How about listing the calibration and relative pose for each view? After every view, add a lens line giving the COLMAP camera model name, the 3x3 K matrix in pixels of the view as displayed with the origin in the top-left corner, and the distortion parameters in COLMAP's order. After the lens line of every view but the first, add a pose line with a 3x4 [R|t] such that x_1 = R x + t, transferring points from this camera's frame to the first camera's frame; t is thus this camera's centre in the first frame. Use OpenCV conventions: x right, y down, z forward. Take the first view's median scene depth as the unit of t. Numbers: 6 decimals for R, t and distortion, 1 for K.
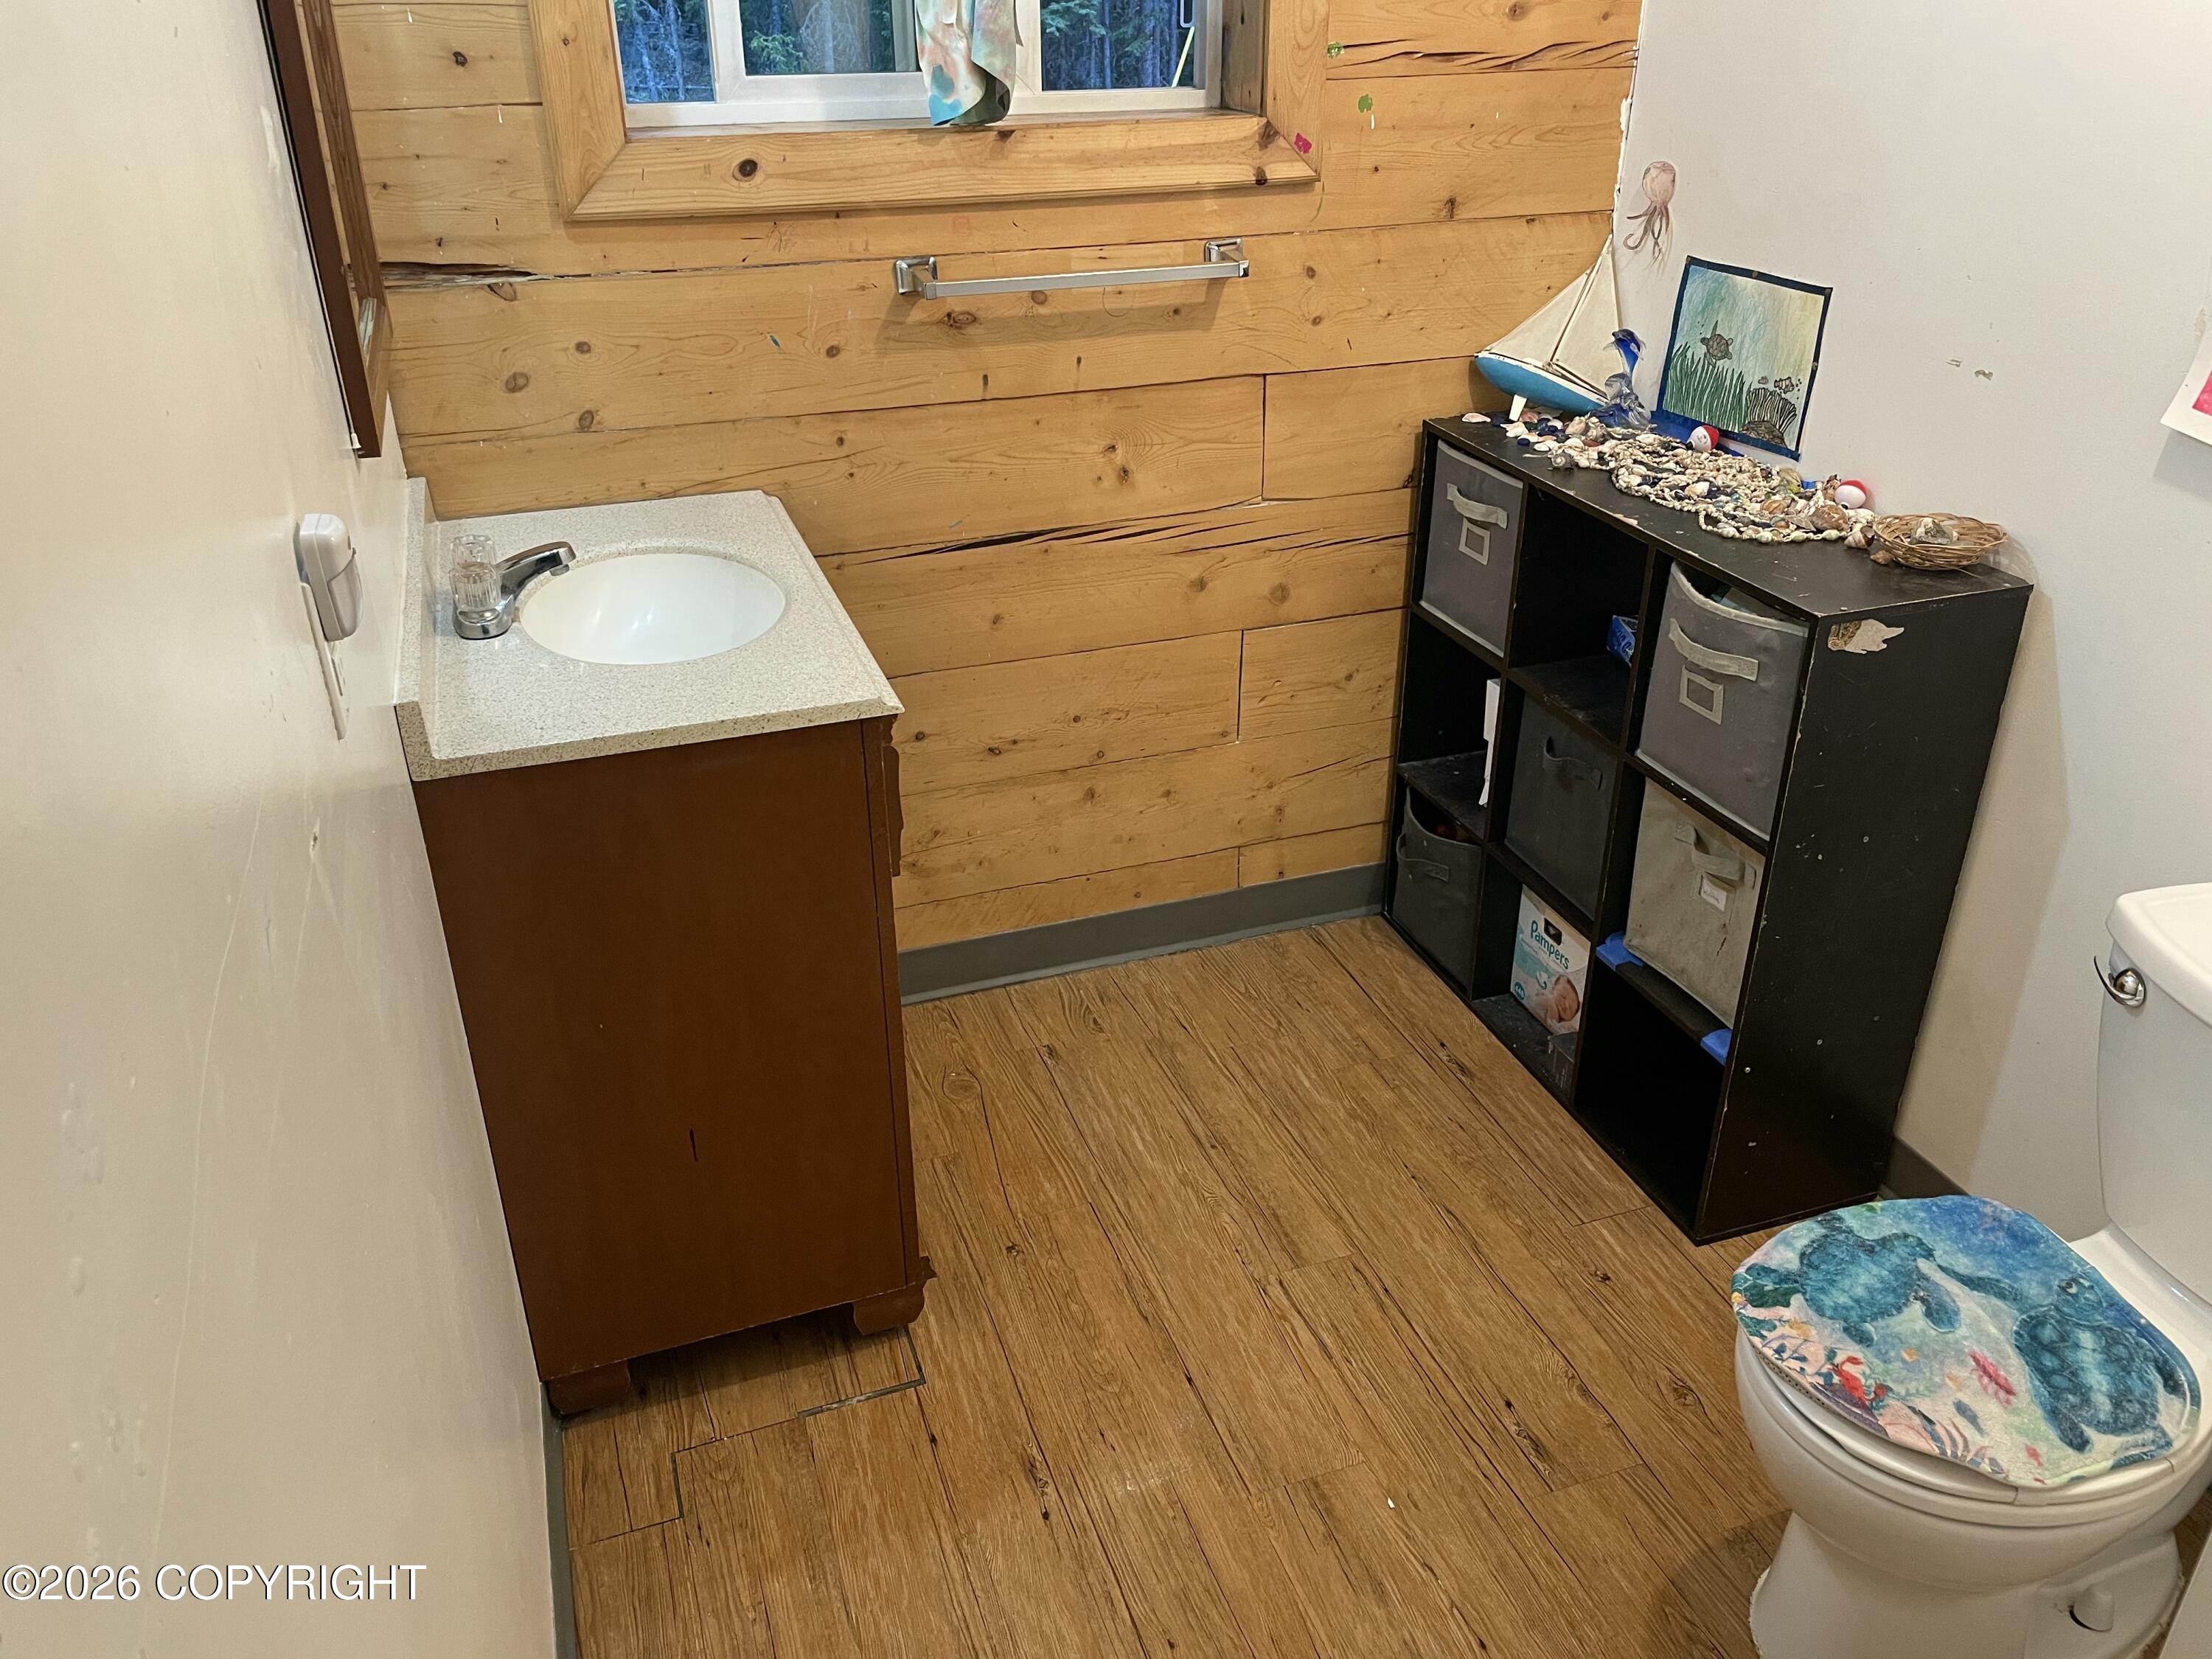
lens RADIAL K [[1669.4, 0, 1099.0], [0, 1669.4, 804.0], [0, 0, 1]] dist [0.095635, -0.125736]
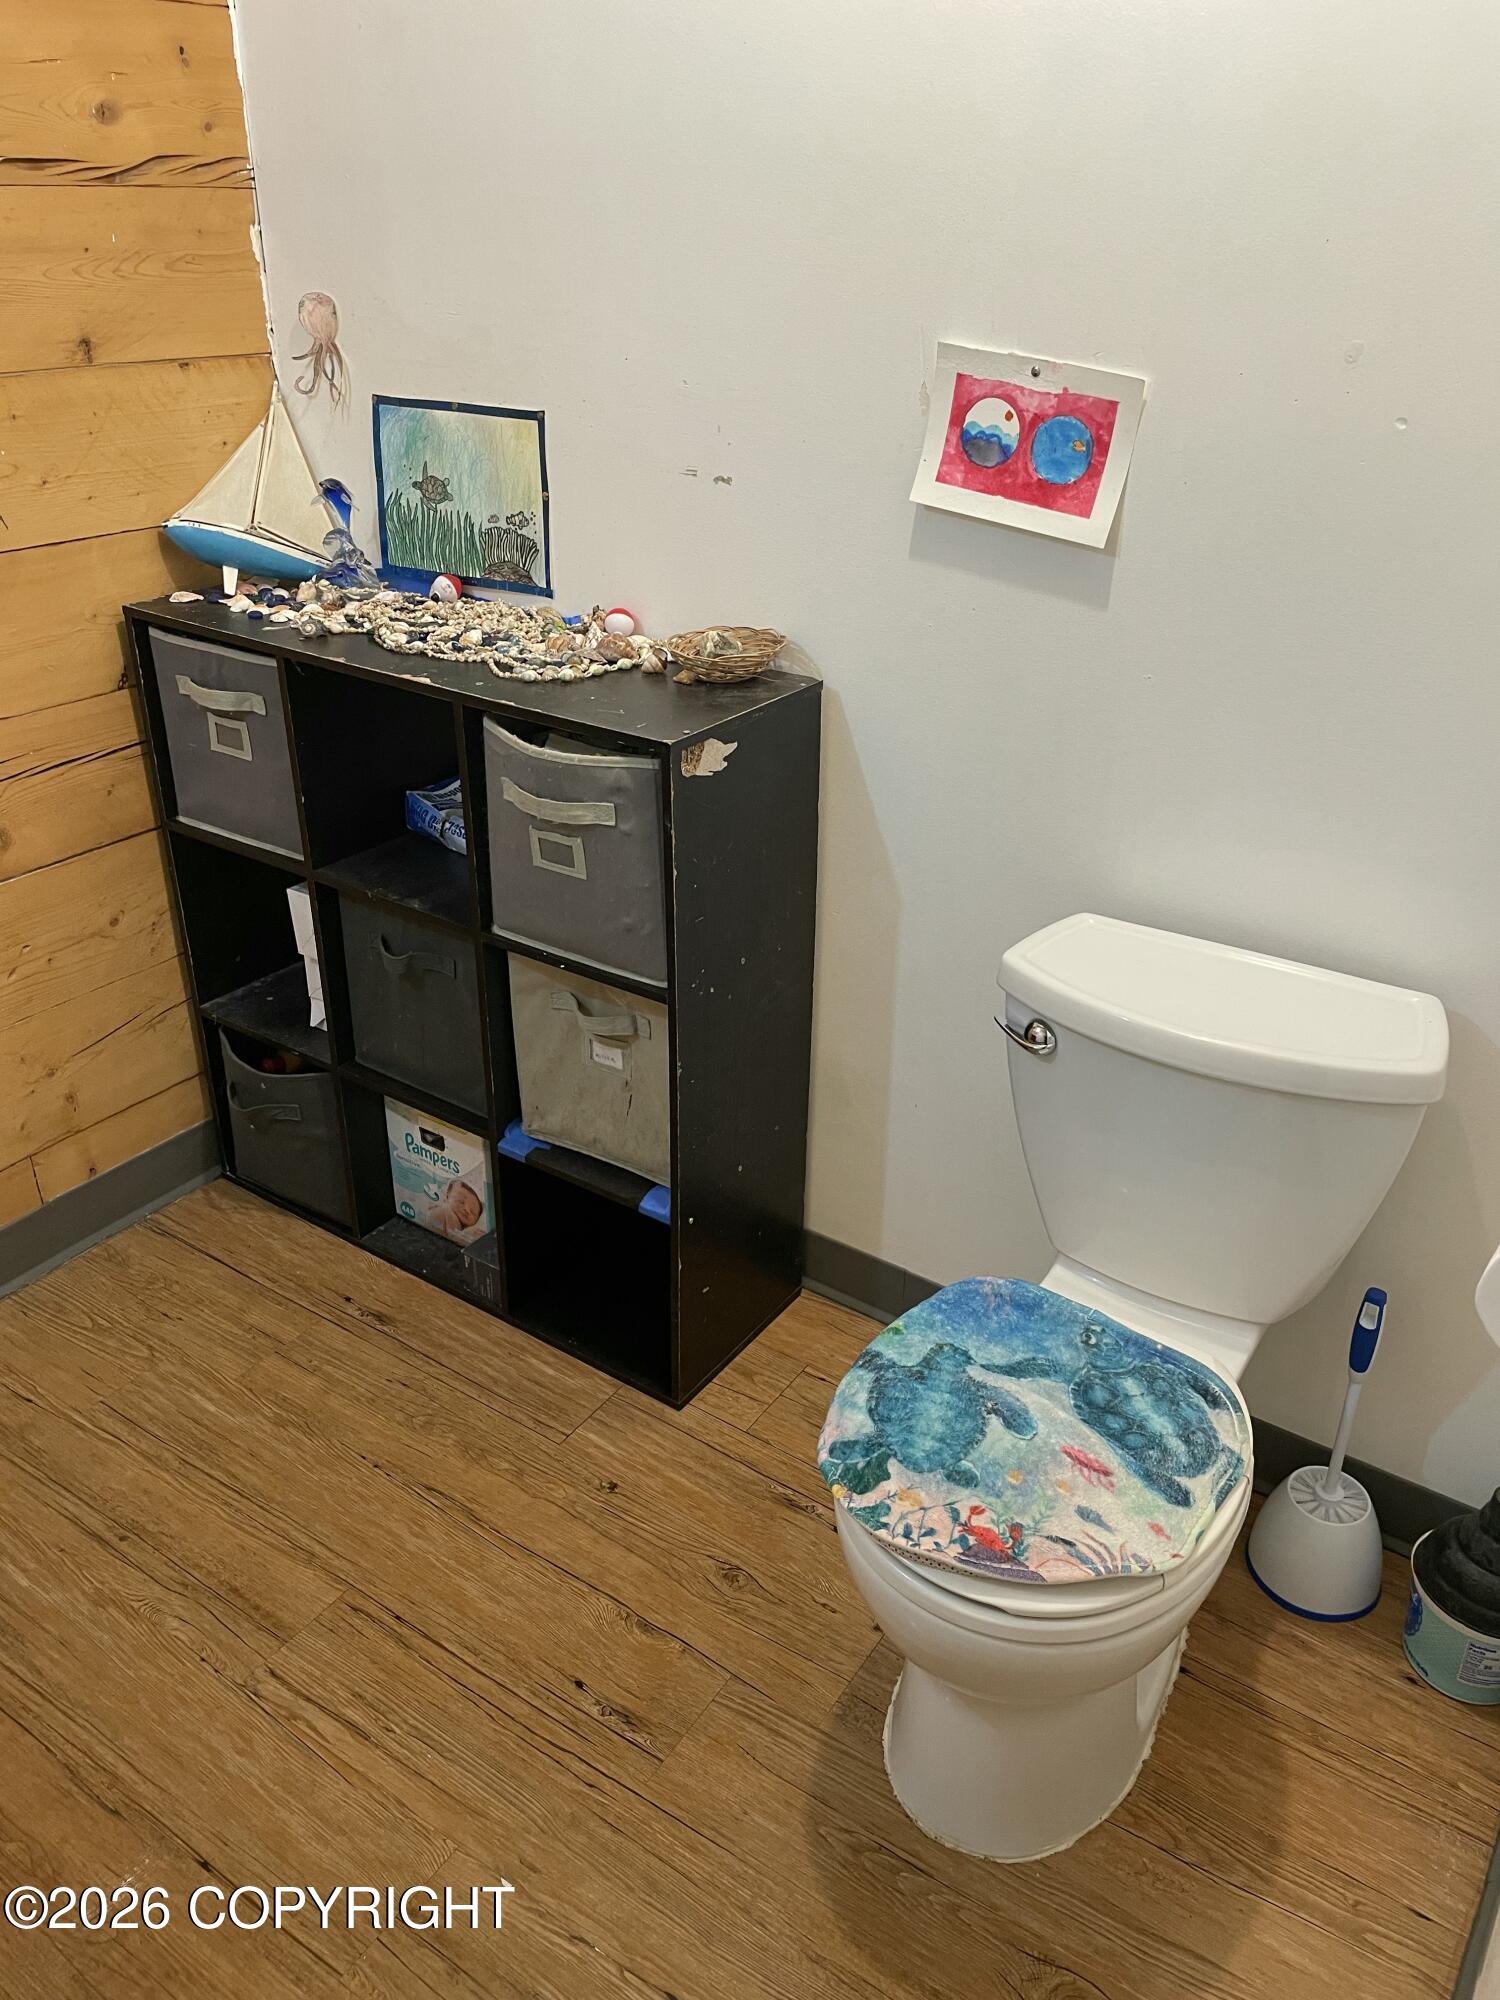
lens RADIAL K [[1512.5, 0, 757.2], [0, 1512.5, 985.6], [0, 0, 1]] dist [0.089962, -0.118403]
pose [[0.801271, -0.255375, 0.541063, -0.018587], [0.254249, 0.963952, 0.078452, -0.028455], [-0.541593, 0.074703, 0.837315, 0.228667]]
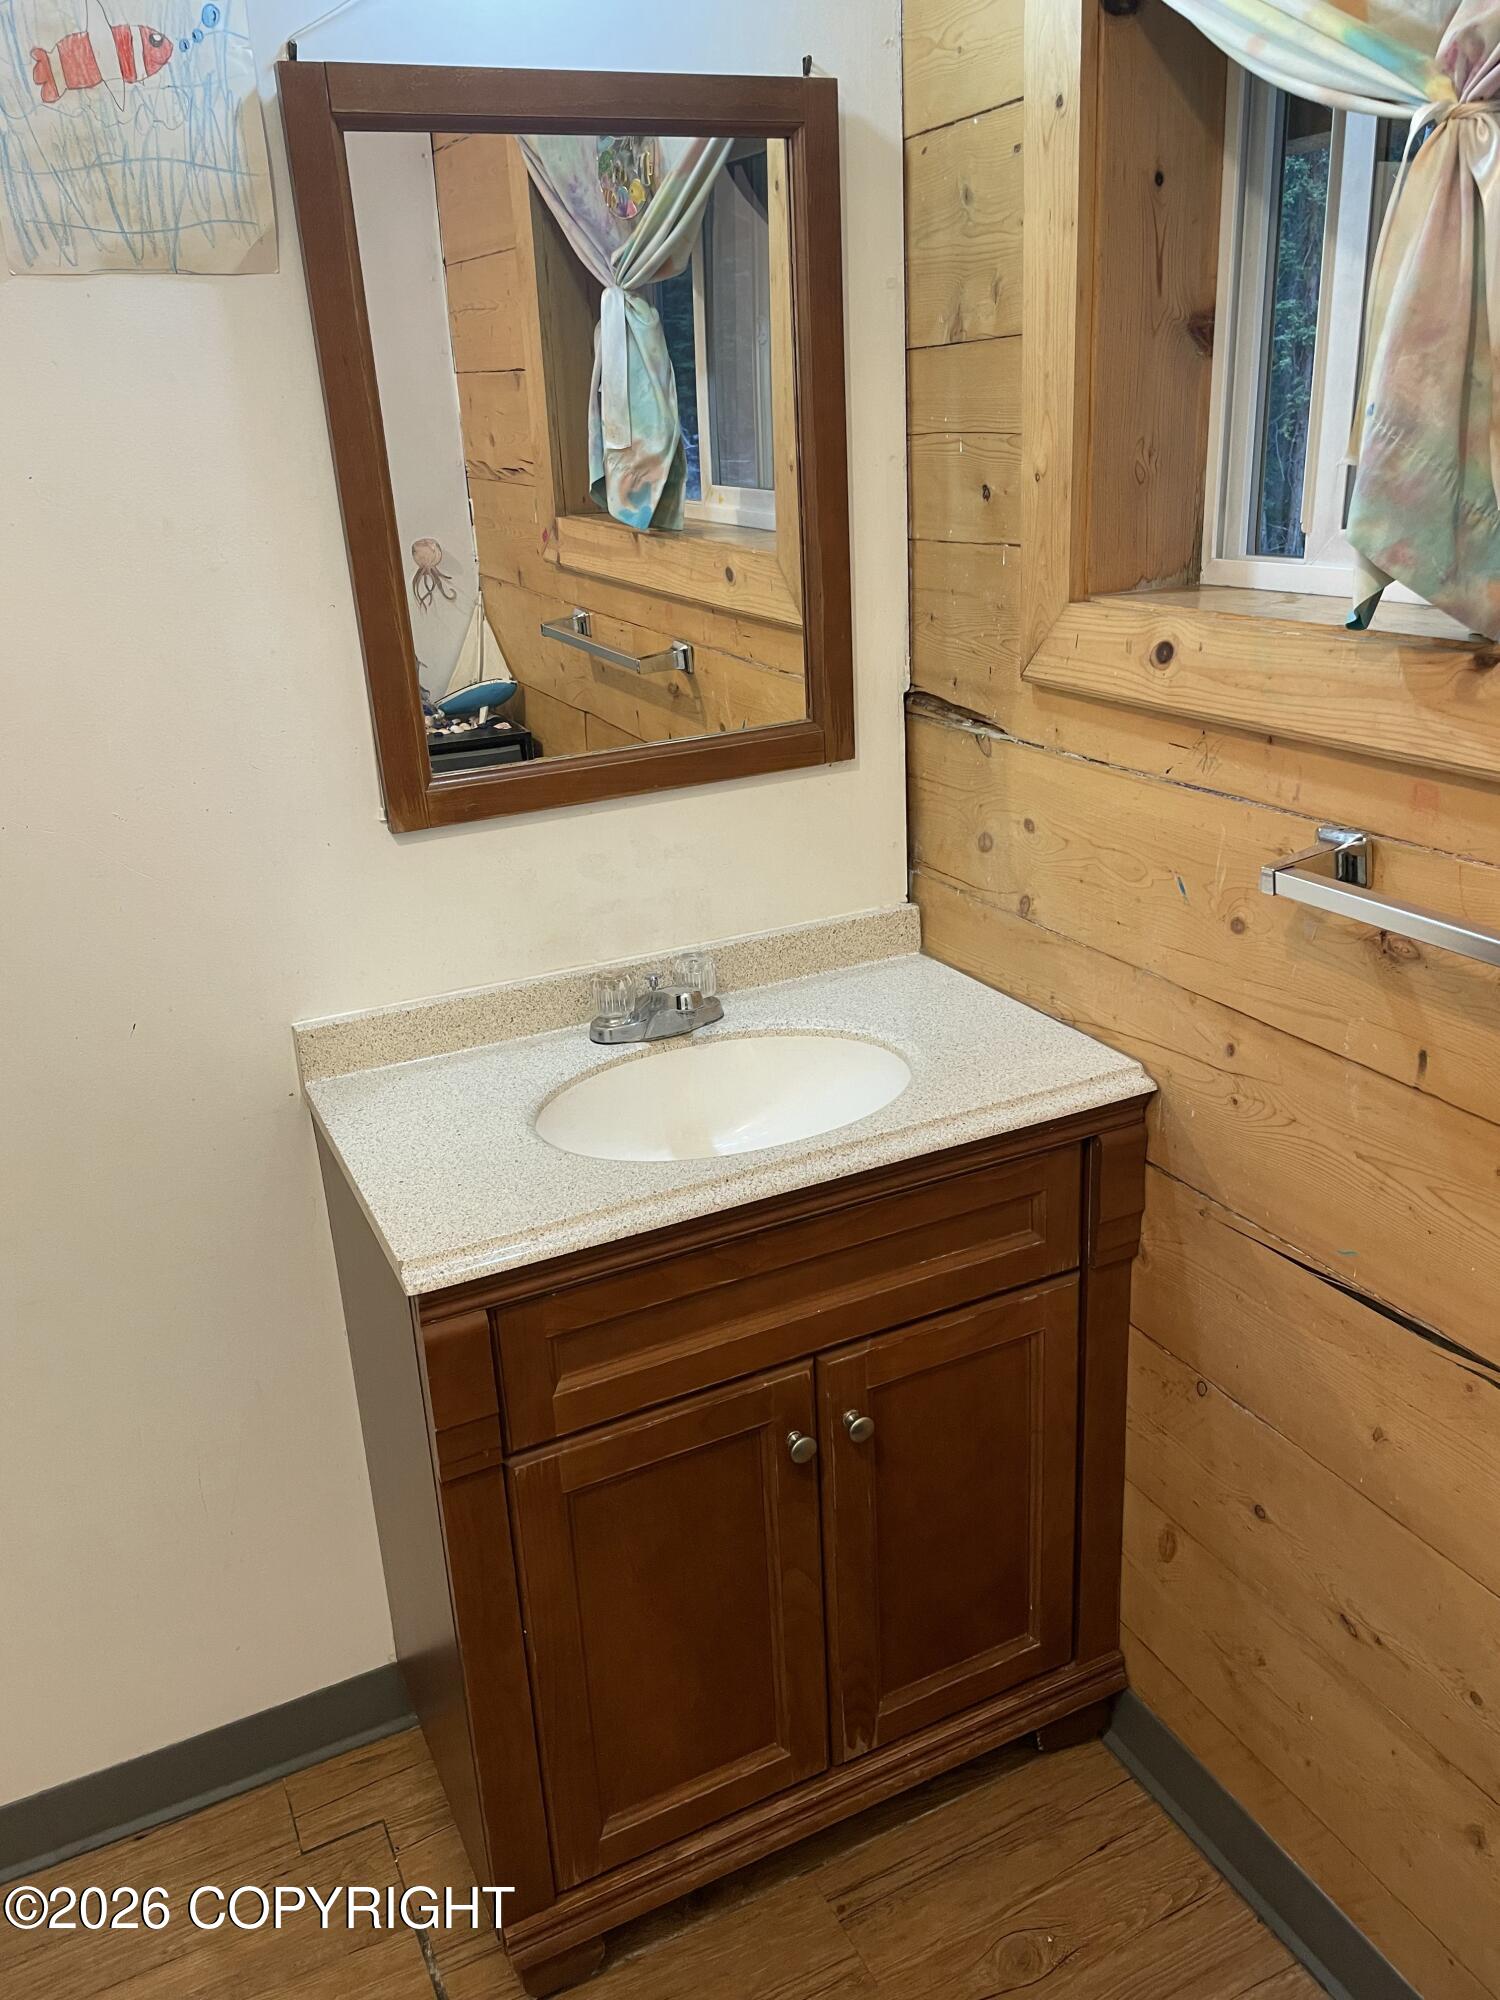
lens RADIAL K [[1512.5, 0, 757.2], [0, 1512.5, 985.6], [0, 0, 1]] dist [0.089962, -0.118403]
pose [[0.121376, 0.345220, -0.930640, 0.390598], [-0.411783, 0.870599, 0.269243, -0.332286], [0.903163, 0.350542, 0.247825, 0.685046]]
